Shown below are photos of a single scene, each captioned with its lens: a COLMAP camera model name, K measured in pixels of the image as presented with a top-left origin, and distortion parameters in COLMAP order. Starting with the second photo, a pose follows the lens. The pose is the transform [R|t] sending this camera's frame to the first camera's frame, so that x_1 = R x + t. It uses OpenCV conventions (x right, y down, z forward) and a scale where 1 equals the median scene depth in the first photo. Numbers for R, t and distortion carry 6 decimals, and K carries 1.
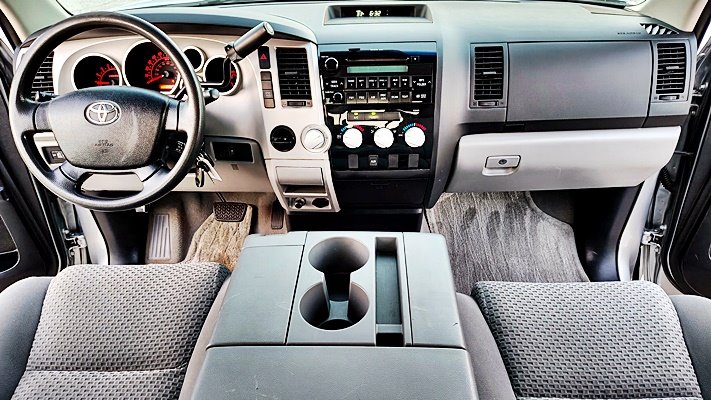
lens RADIAL K [[465.1, 0, 359.7], [0, 465.1, 201.5], [0, 0, 1]] dist [0.000792, -0.002996]
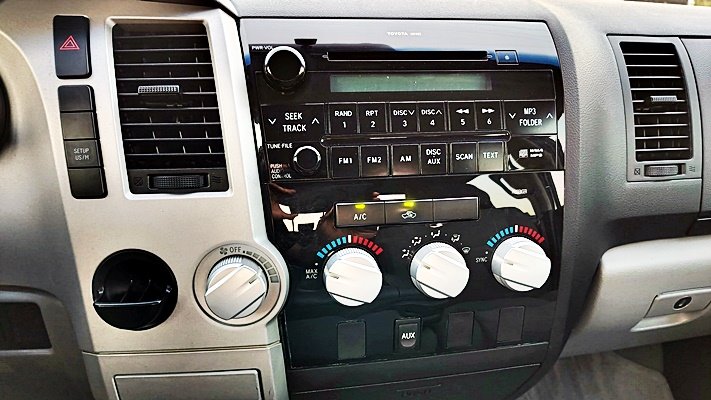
lens RADIAL K [[465.1, 0, 359.7], [0, 465.1, 201.5], [0, 0, 1]] dist [0.000792, -0.002996]
pose [[0.984297, -0.034465, 0.173124, -0.067362], [0.065957, 0.981525, -0.179605, -0.129492], [-0.163735, 0.188203, 0.968385, 0.662987]]
